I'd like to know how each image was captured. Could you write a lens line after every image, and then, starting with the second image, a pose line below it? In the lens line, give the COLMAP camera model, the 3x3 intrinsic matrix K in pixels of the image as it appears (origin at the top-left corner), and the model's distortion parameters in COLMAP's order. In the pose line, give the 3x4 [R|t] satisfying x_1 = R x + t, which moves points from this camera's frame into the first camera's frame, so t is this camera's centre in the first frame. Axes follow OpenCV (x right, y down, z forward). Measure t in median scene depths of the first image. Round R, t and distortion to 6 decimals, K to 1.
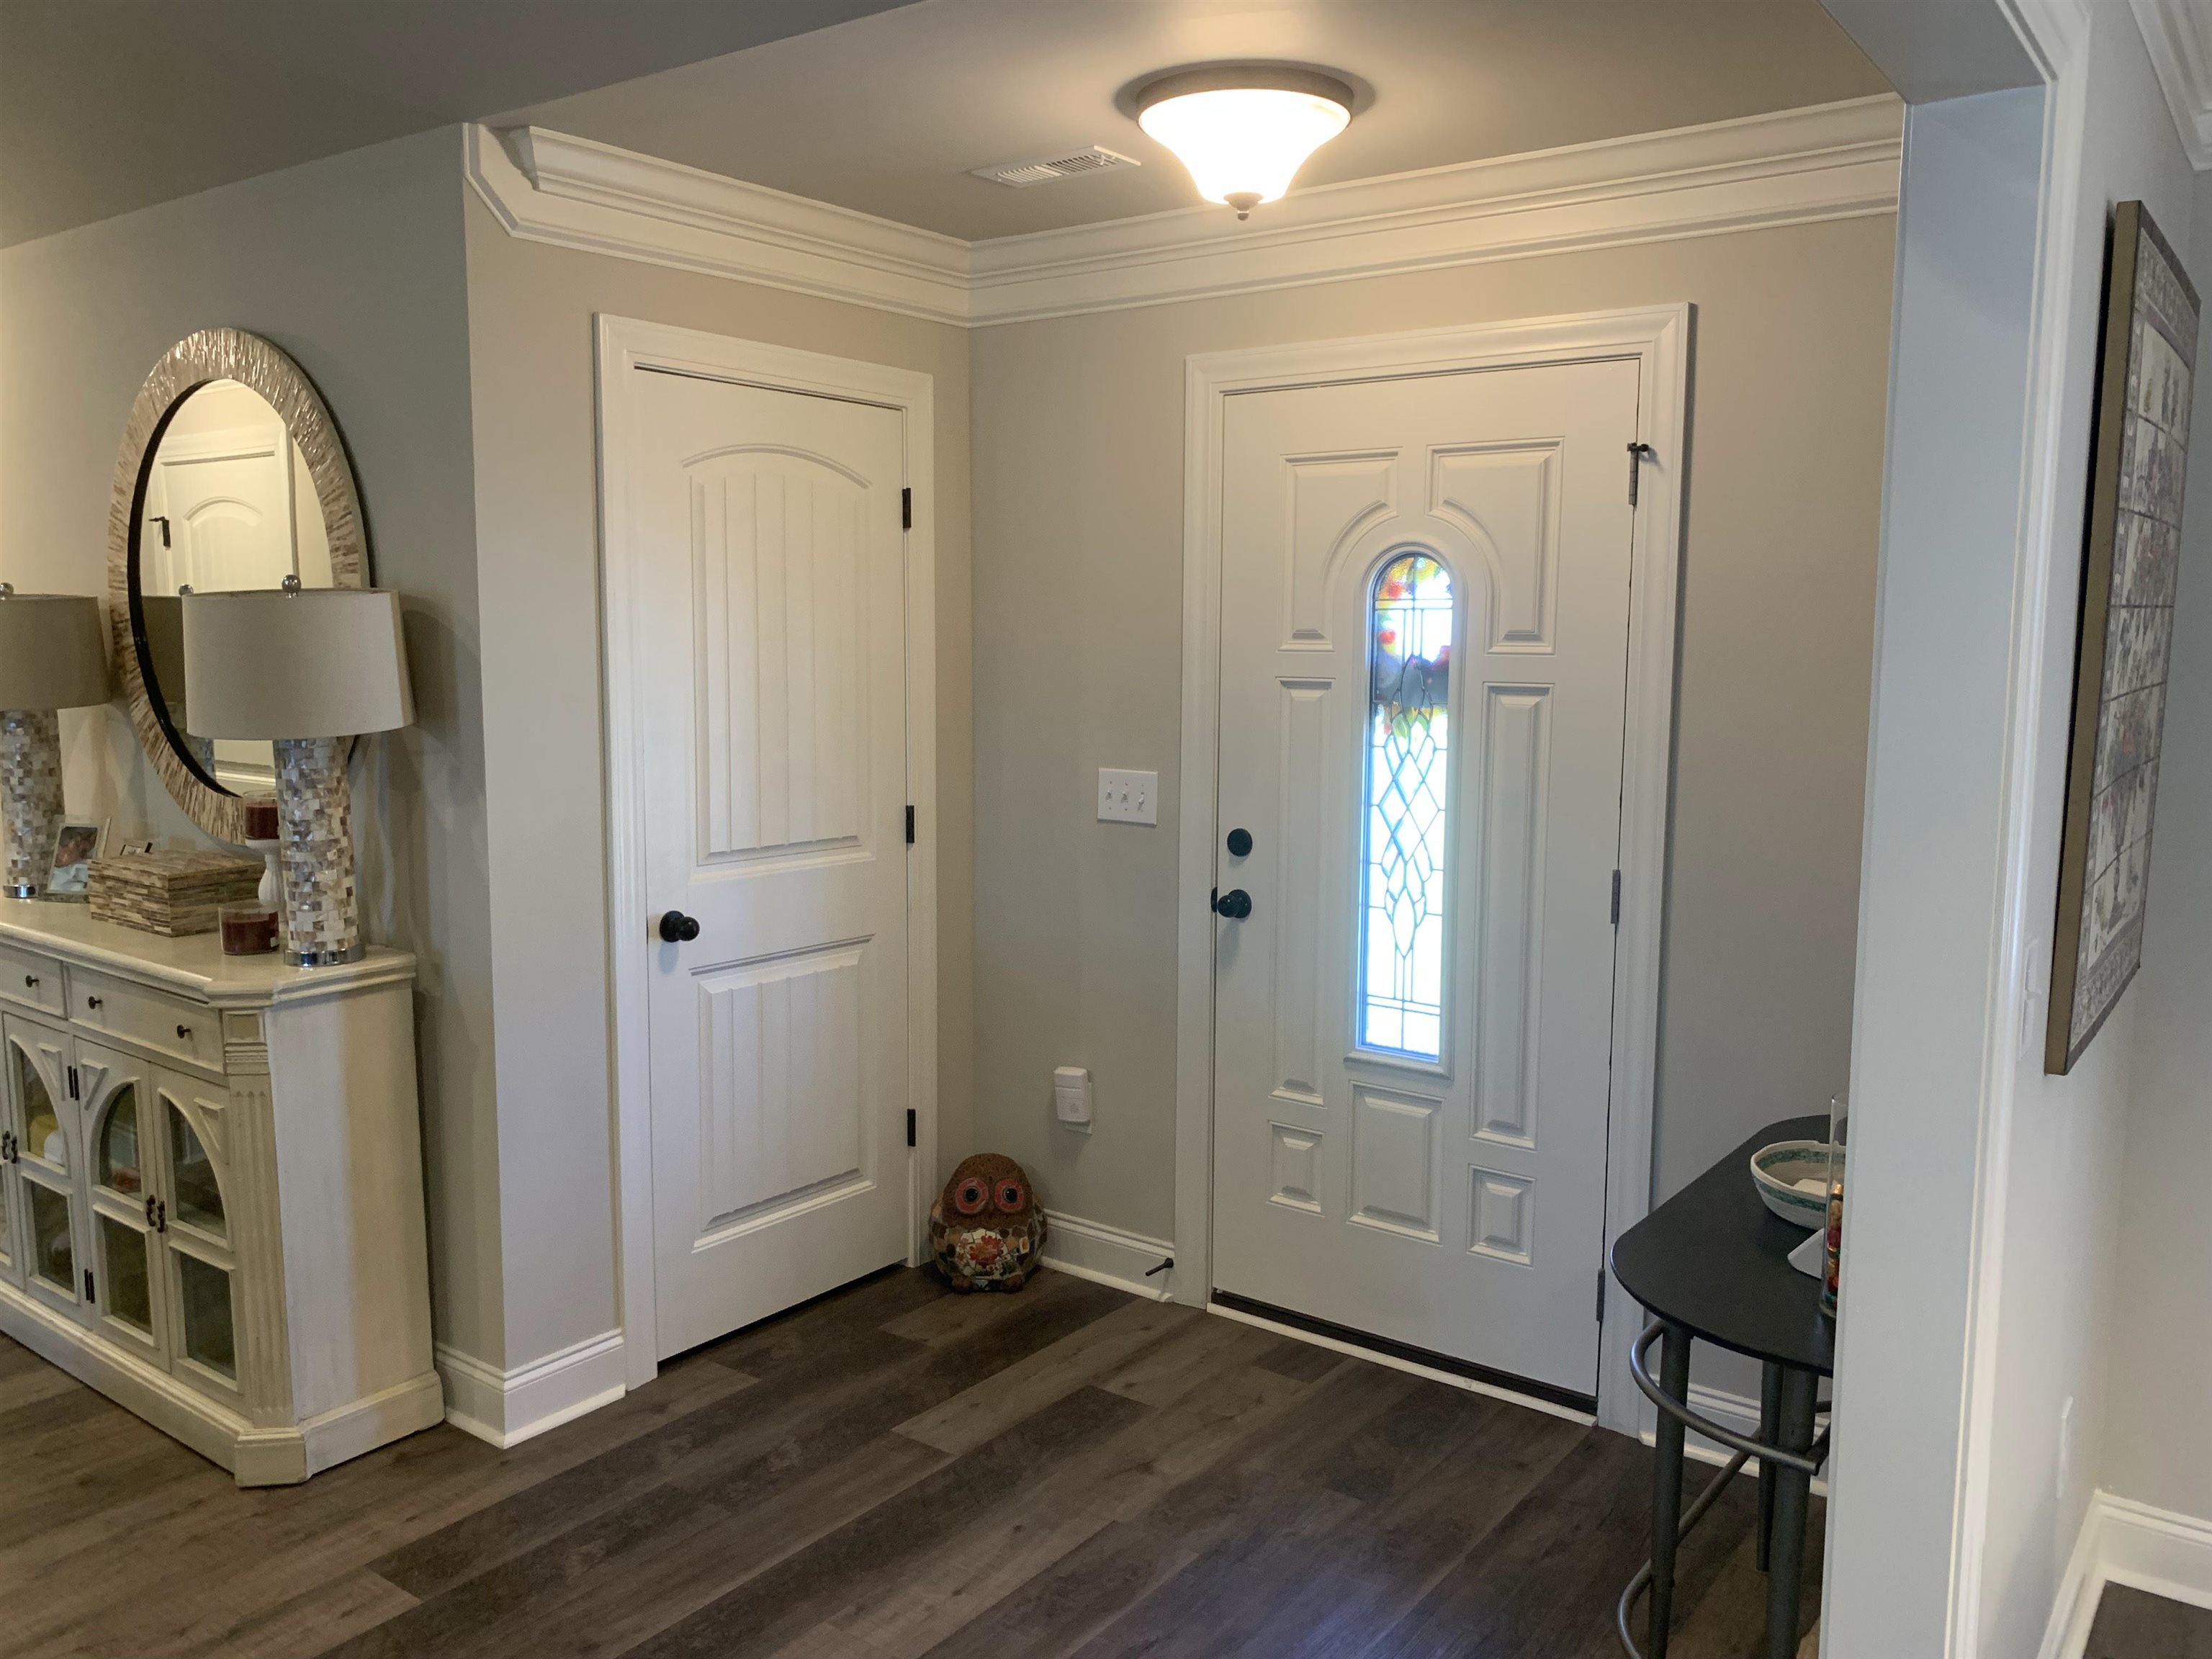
lens RADIAL K [[1706.4, 0, 1083.1], [0, 1706.4, 828.8], [0, 0, 1]] dist [0.045159, -0.072196]
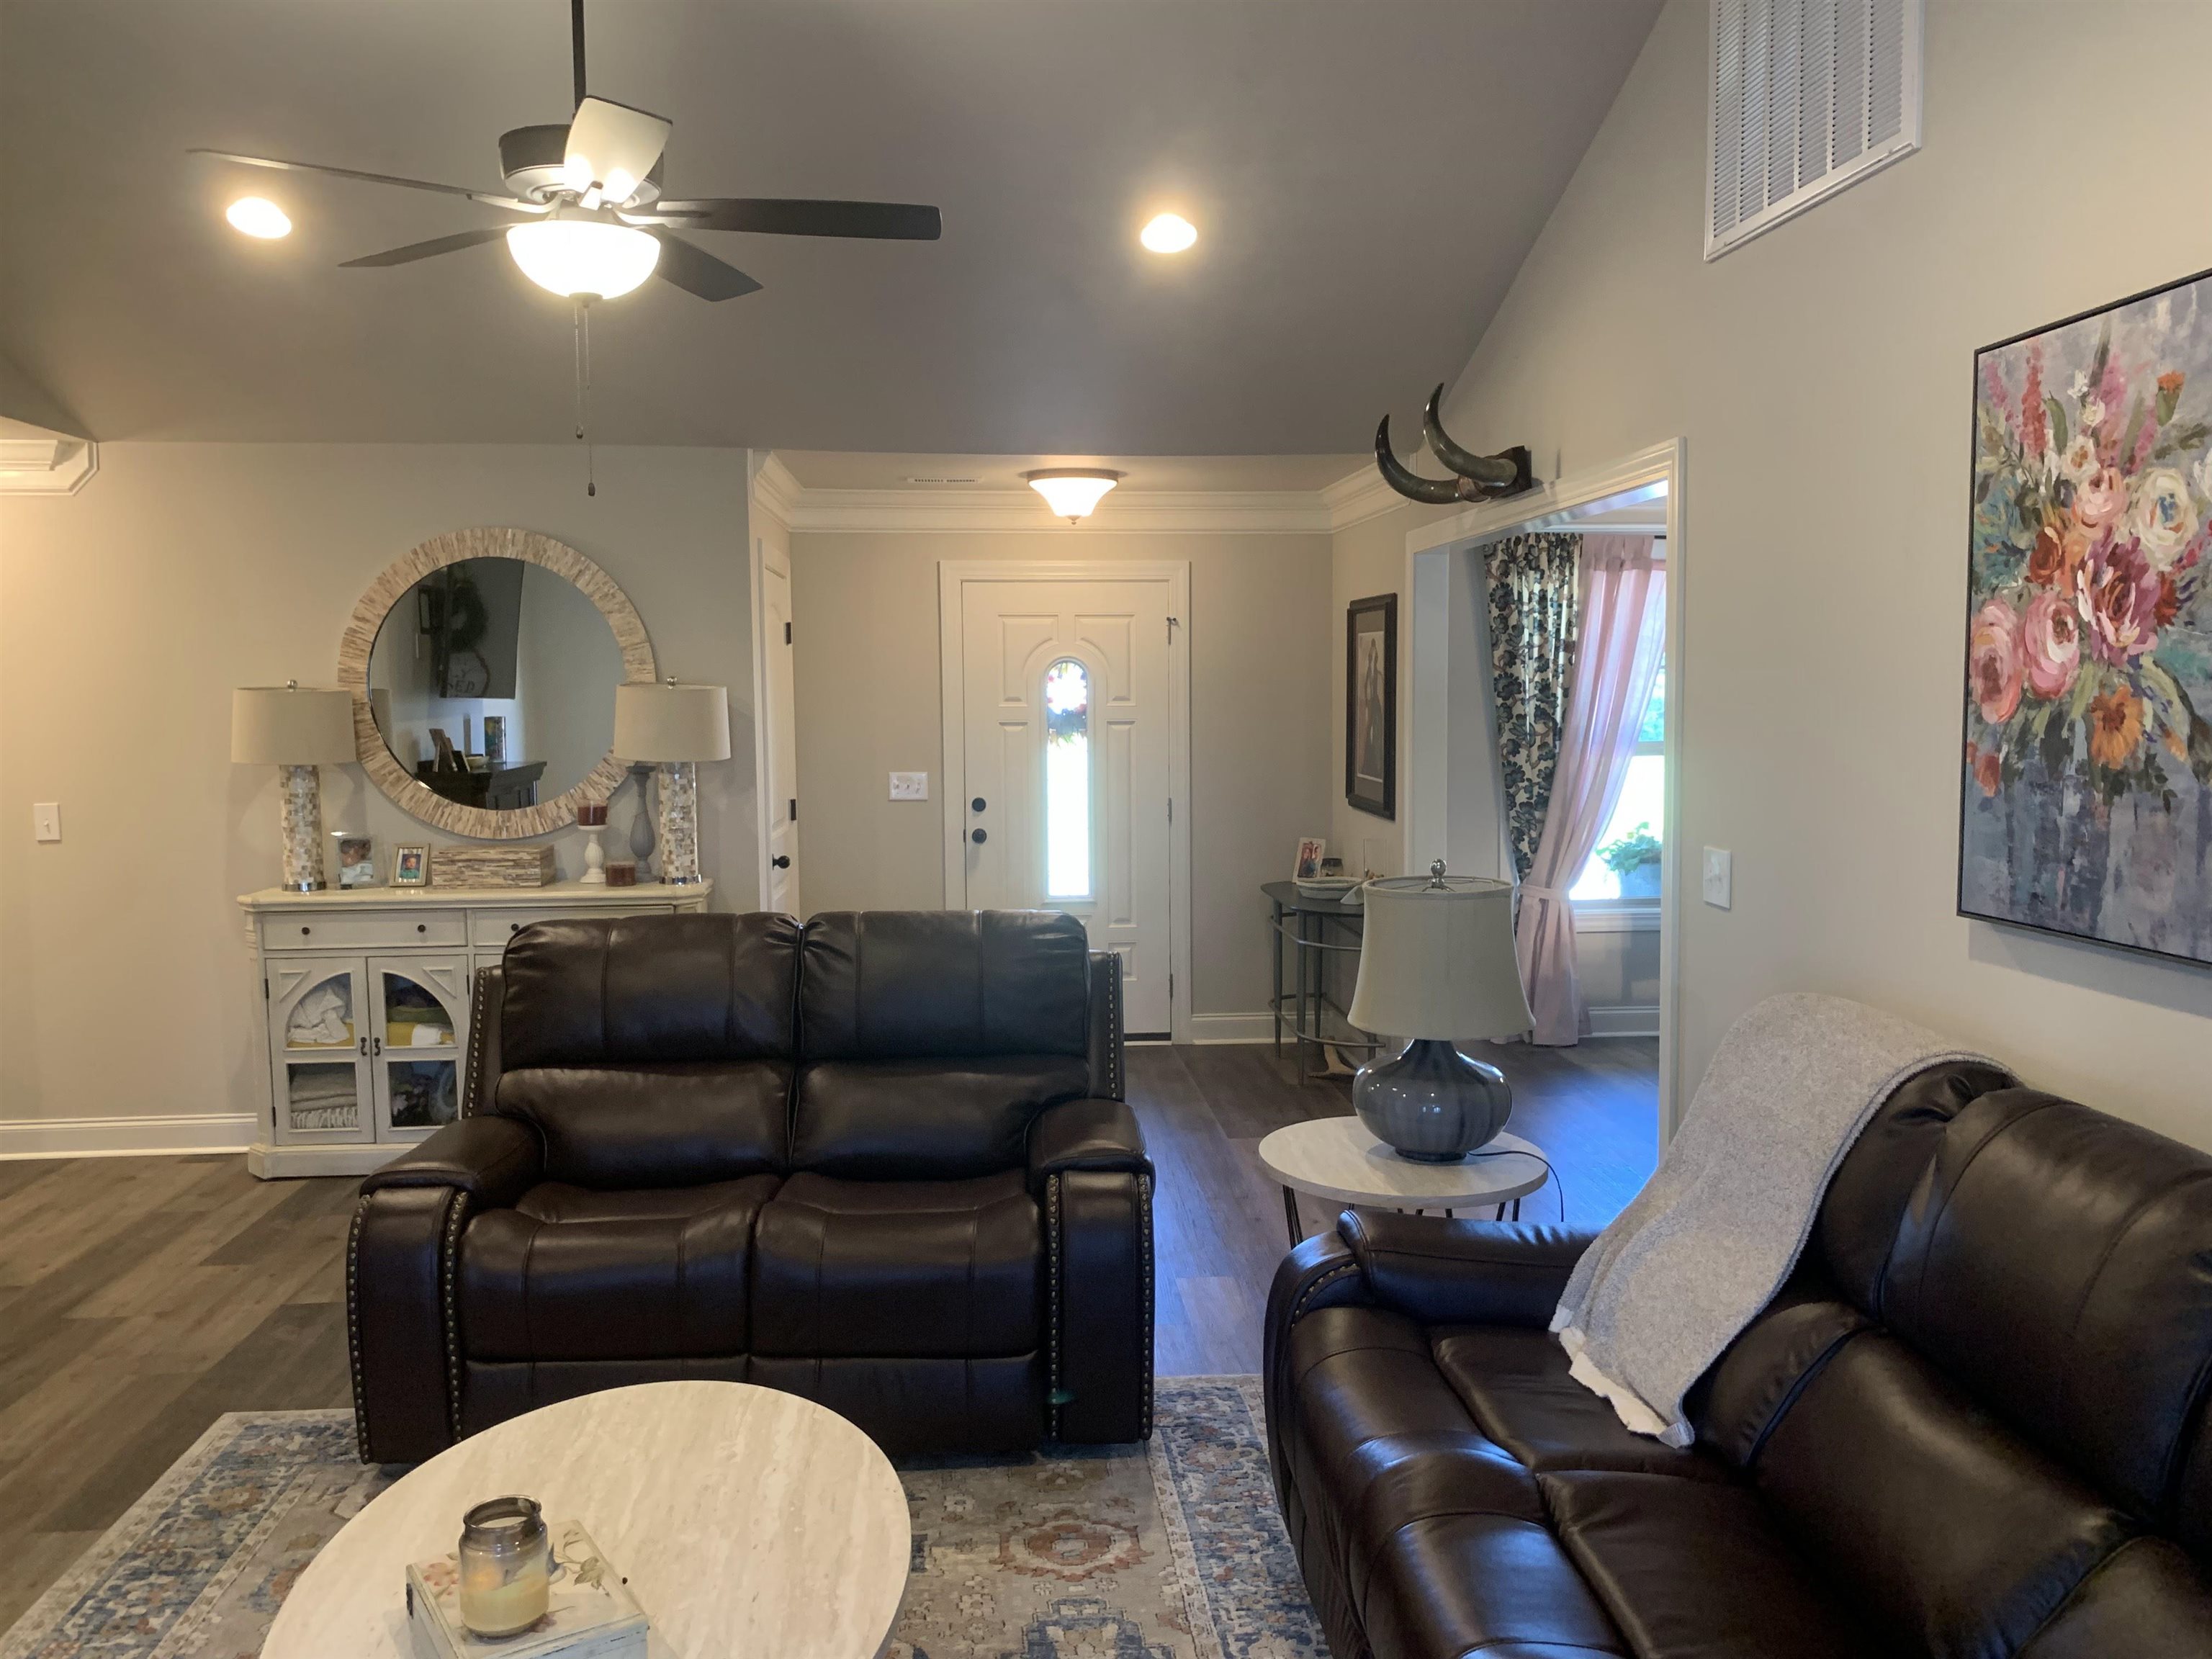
lens RADIAL K [[1706.4, 0, 1113.9], [0, 1706.4, 810.6], [0, 0, 1]] dist [0.045159, -0.072196]
pose [[0.739513, -0.058798, 0.670569, -1.133283], [0.093532, 0.995490, -0.015861, 0.062000], [-0.666613, 0.074449, 0.741677, -0.582764]]
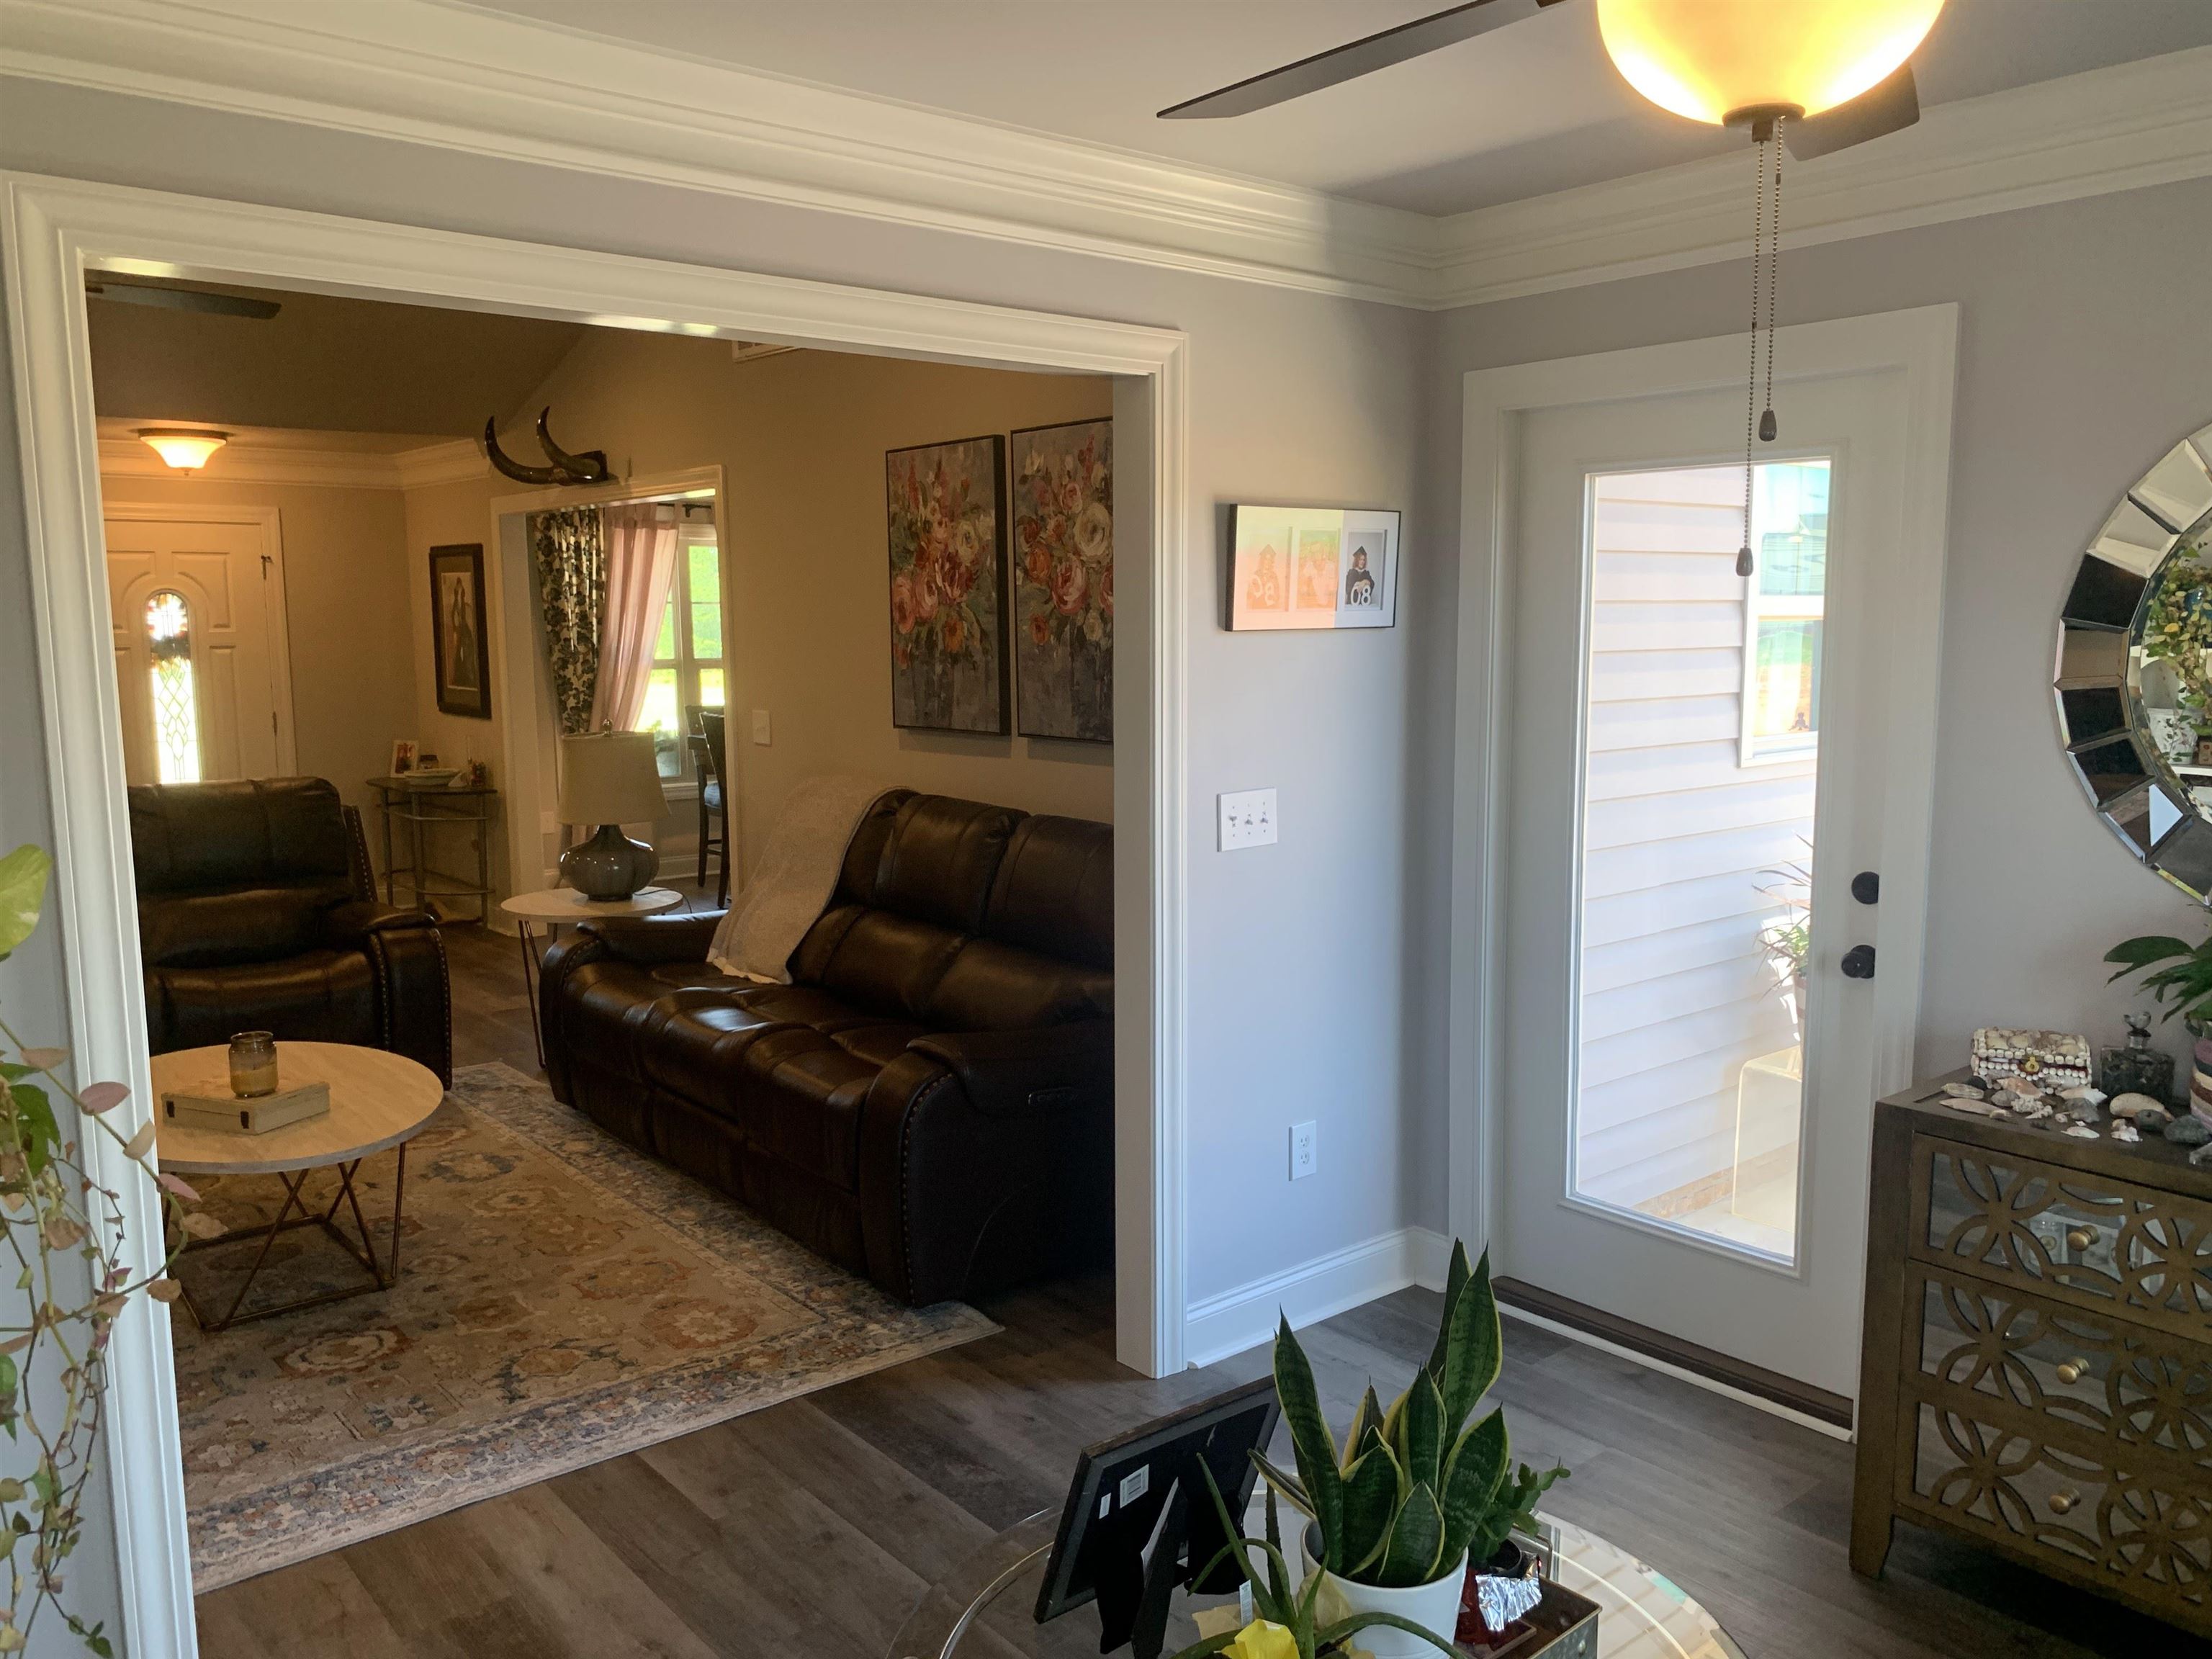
lens RADIAL K [[1706.4, 0, 1133.3], [0, 1706.4, 840.8], [0, 0, 1]] dist [0.045159, -0.072196]
pose [[0.213151, -0.135354, 0.967598, -1.815408], [0.126676, 0.985826, 0.109999, 0.088720], [-0.968772, 0.099125, 0.227276, -0.817663]]
